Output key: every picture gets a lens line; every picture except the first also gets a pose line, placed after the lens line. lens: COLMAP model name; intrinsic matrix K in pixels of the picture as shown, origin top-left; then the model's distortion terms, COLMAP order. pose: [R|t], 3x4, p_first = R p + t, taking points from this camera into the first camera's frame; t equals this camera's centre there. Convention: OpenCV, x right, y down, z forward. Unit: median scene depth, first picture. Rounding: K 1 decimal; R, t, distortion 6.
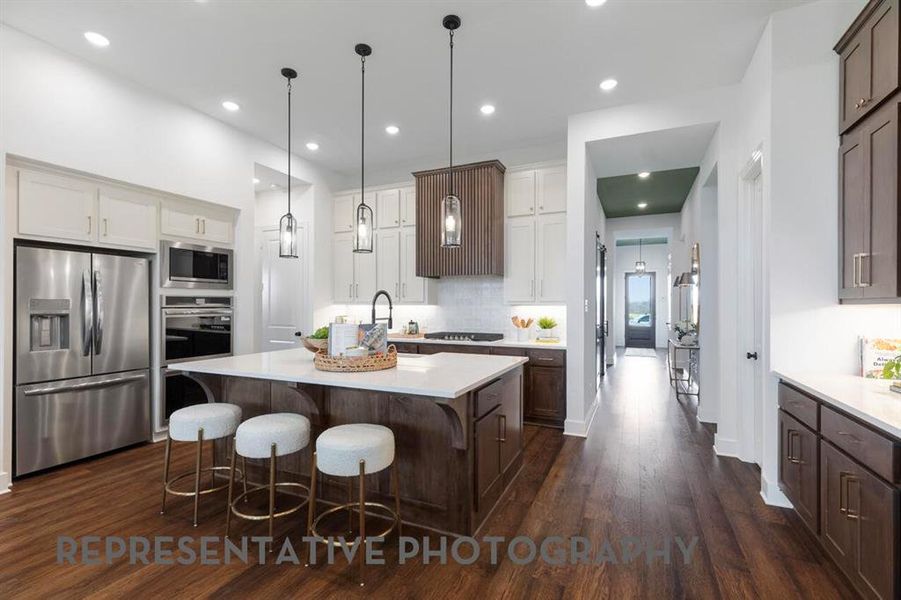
lens RADIAL K [[410.1, 0, 445.6], [0, 410.1, 303.4], [0, 0, 1]] dist [0.010108, -0.000146]
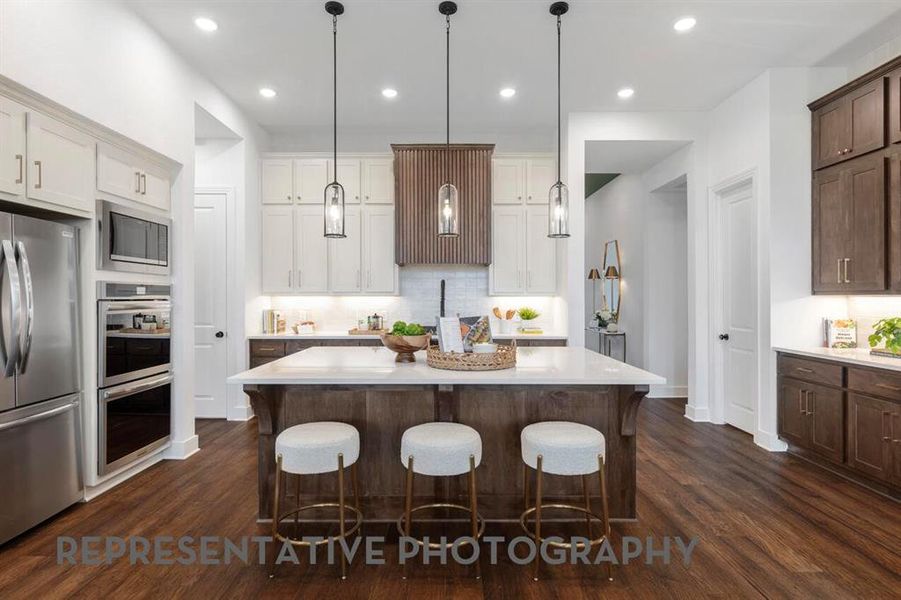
lens RADIAL K [[466.1, 0, 443.6], [0, 466.1, 294.9], [0, 0, 1]] dist [0.006305, 0.001099]
pose [[0.908941, 0.000272, 0.416924, -0.454888], [-0.000627, 1.000000, 0.000714, 0.000622], [-0.416924, -0.000910, 0.908941, 0.064616]]
